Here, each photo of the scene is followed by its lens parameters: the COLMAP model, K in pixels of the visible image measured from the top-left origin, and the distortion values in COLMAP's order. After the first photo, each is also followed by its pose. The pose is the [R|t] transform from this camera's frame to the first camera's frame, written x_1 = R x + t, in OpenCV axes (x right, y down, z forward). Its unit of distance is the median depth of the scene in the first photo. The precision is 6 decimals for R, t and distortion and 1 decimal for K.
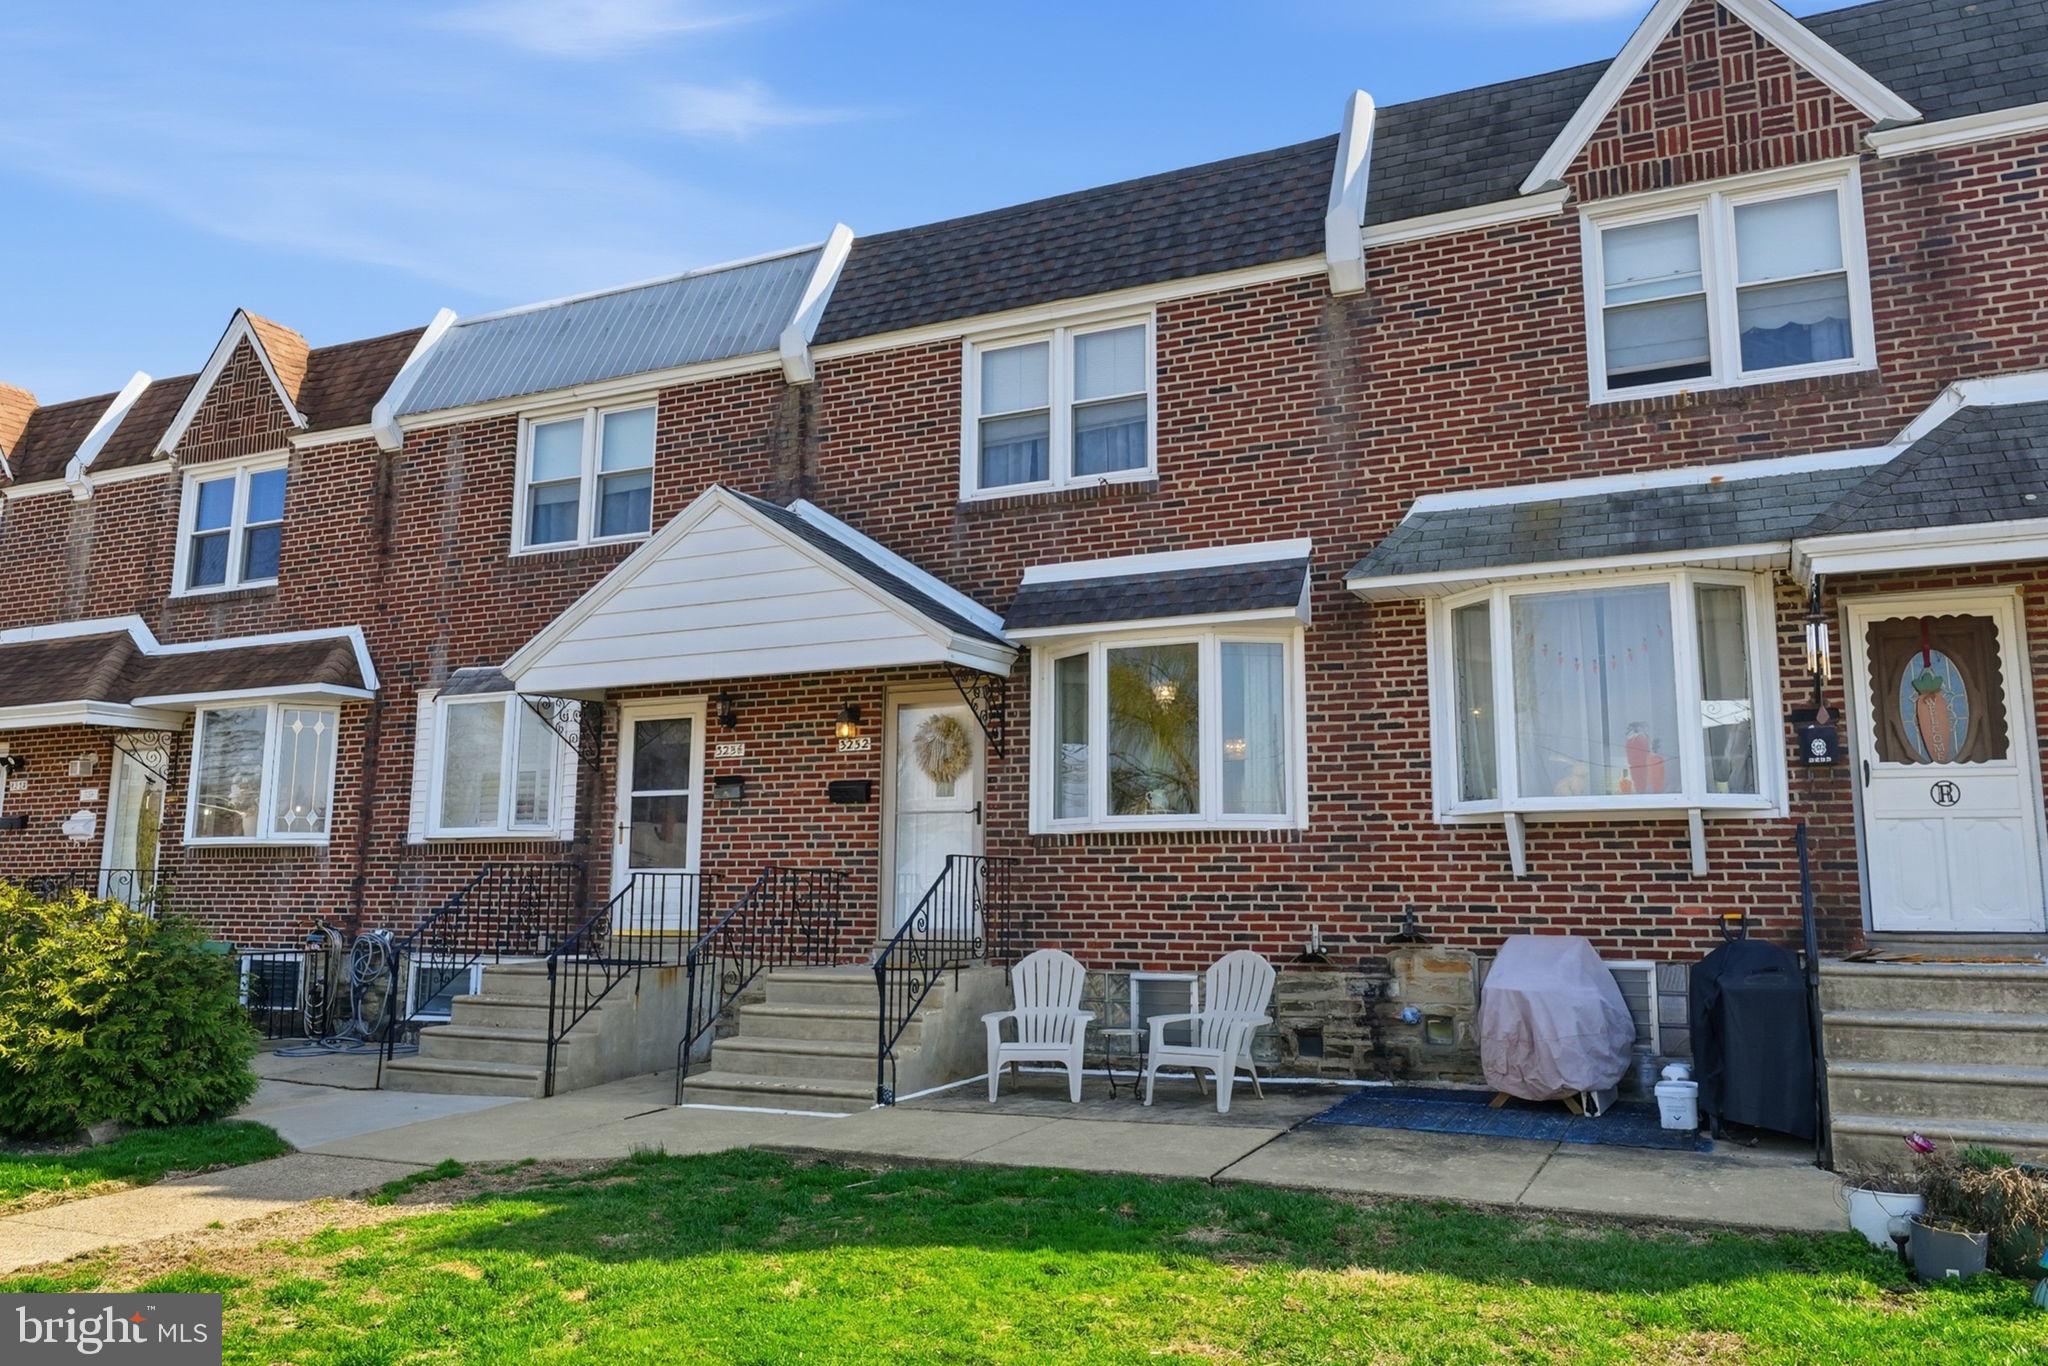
lens RADIAL K [[1526.7, 0, 1028.6], [0, 1526.7, 676.8], [0, 0, 1]] dist [-0.003202, 0.004117]
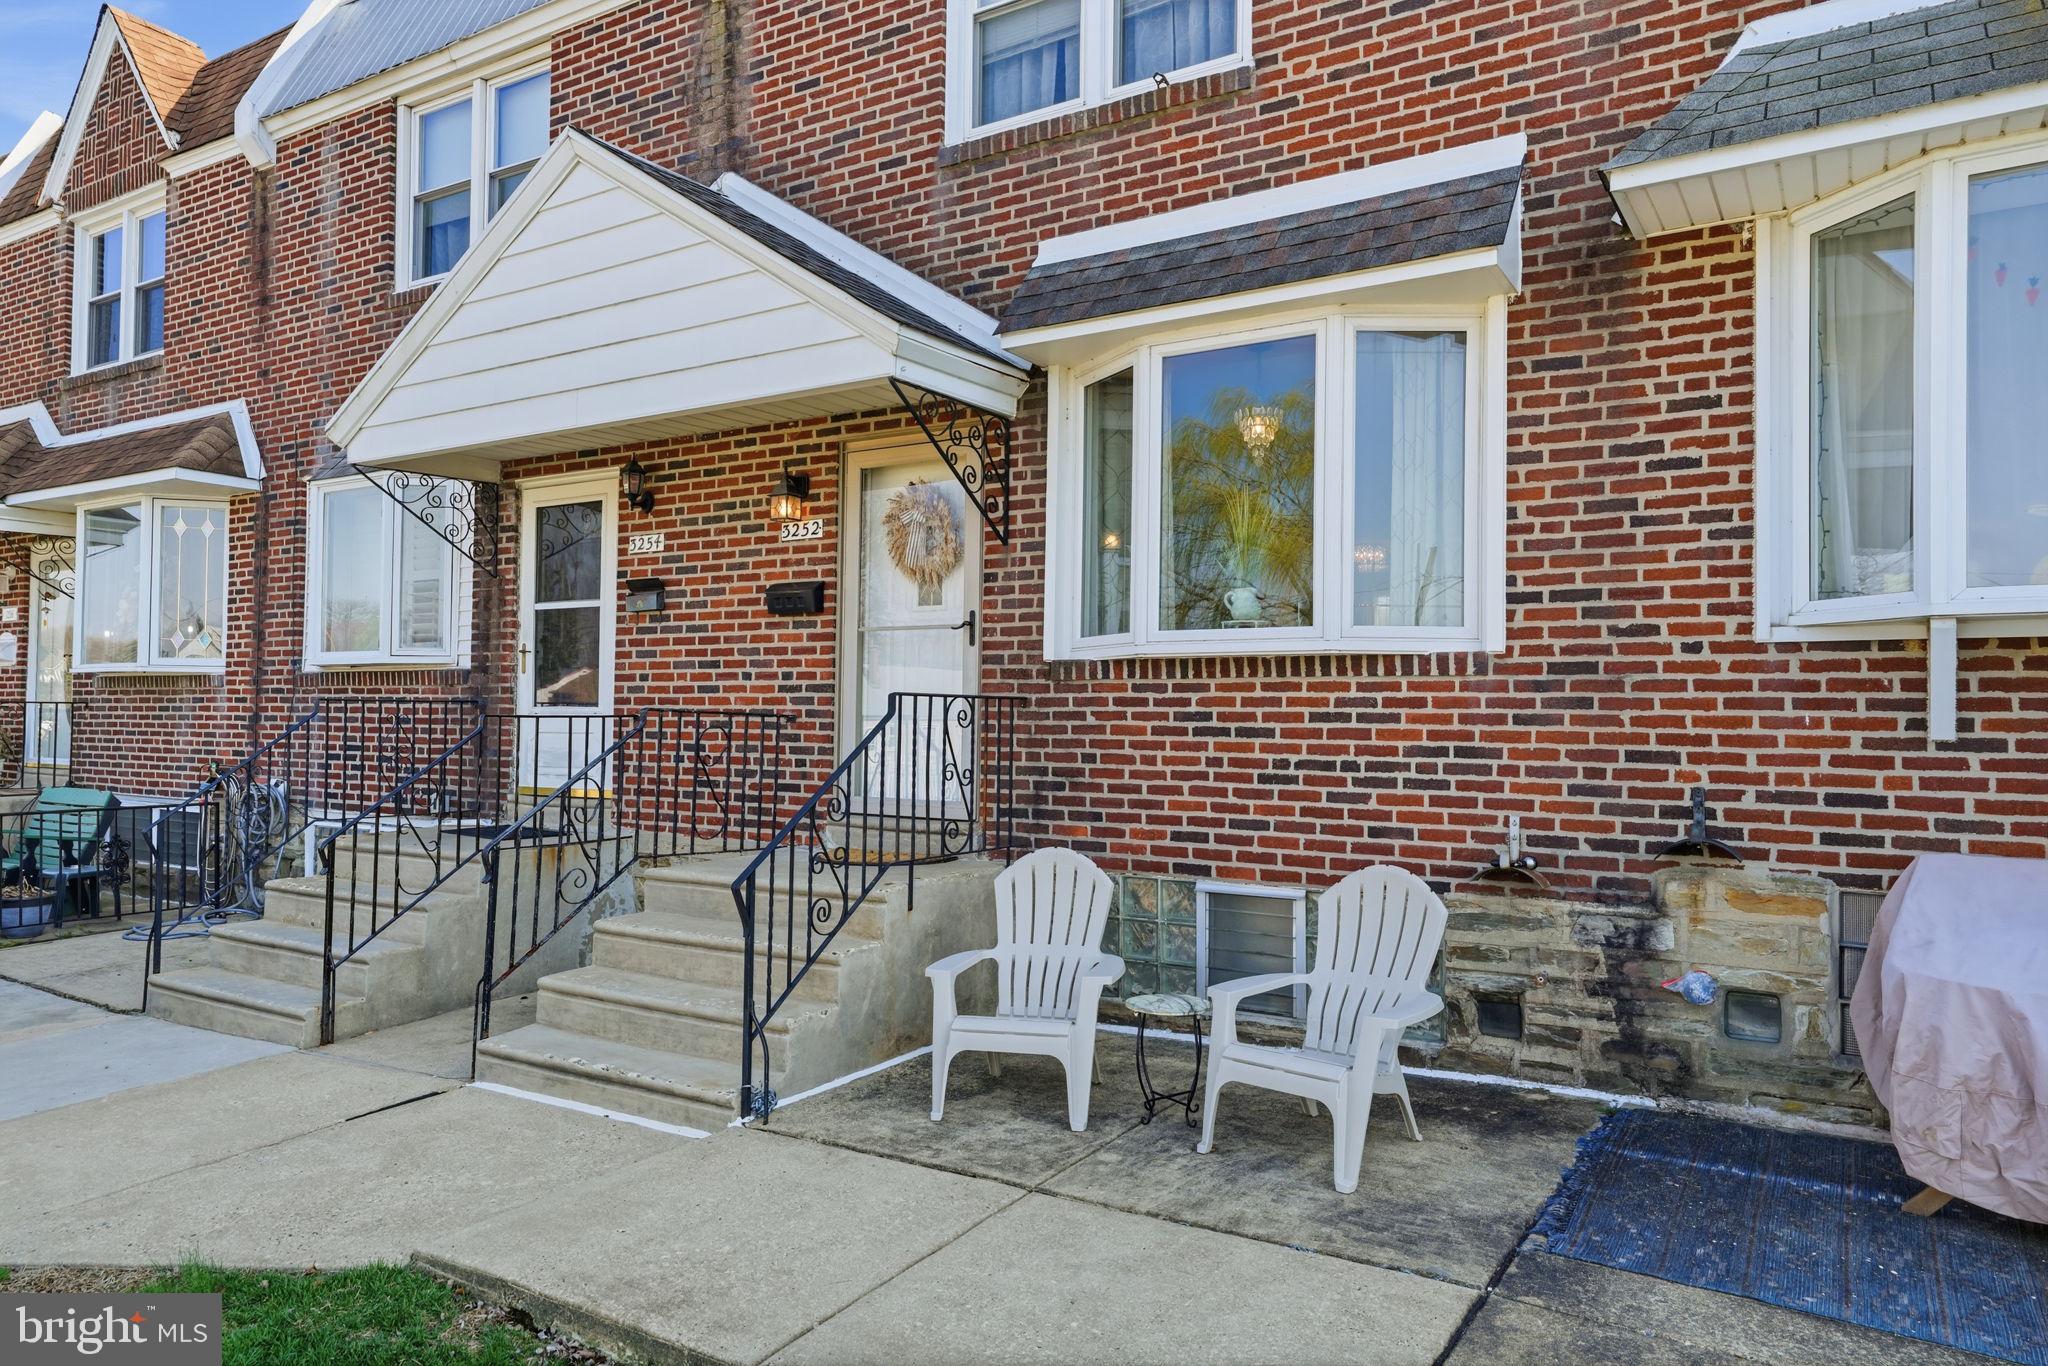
lens RADIAL K [[1302.3, 0, 1012.4], [0, 1302.3, 678.8], [0, 0, 1]] dist [0.027158, 0.000962]
pose [[0.992272, 0.004396, -0.124007, 0.056739], [0.009496, 0.993751, 0.111215, 0.050425], [0.123721, -0.111533, 0.986029, 0.463744]]
